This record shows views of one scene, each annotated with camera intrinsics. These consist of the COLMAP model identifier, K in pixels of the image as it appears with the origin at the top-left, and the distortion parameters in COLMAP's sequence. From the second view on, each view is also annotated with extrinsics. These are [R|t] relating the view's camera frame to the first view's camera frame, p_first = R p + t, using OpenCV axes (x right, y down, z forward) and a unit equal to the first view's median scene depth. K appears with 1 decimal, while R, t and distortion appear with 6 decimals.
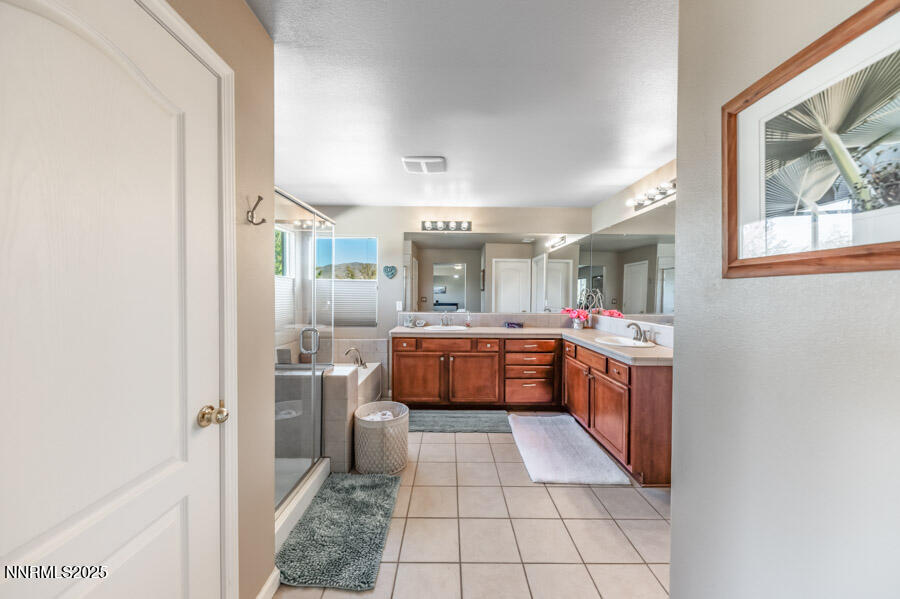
lens RADIAL K [[317.6, 0, 449.3], [0, 317.6, 297.9], [0, 0, 1]] dist [0.009901, -0.001713]
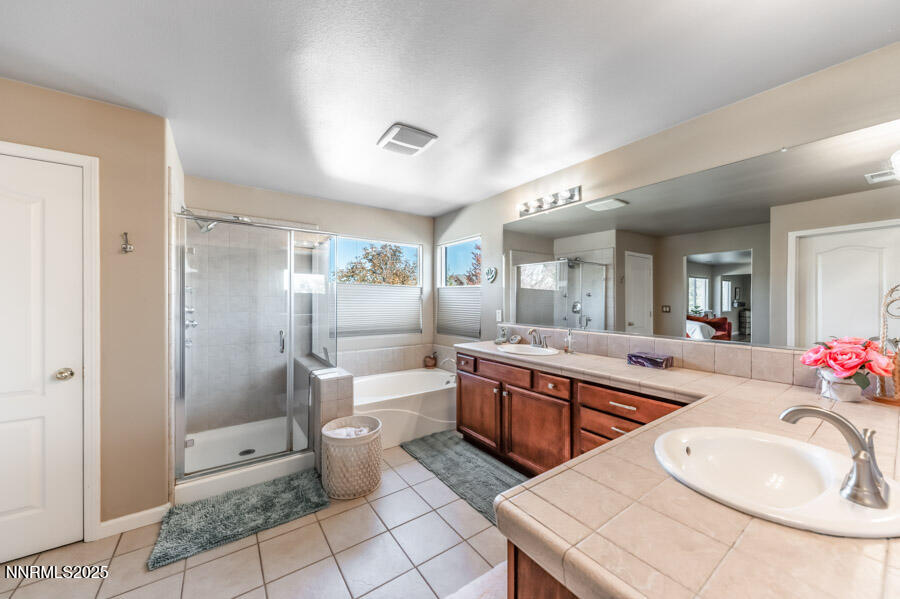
lens RADIAL K [[317.6, 0, 447.4], [0, 317.6, 299.3], [0, 0, 1]] dist [0.009901, -0.001713]
pose [[0.571168, -0.006856, -0.820805, 0.503593], [-0.009842, 0.999836, -0.015200, -0.003023], [0.820774, 0.016760, 0.571007, 0.490979]]
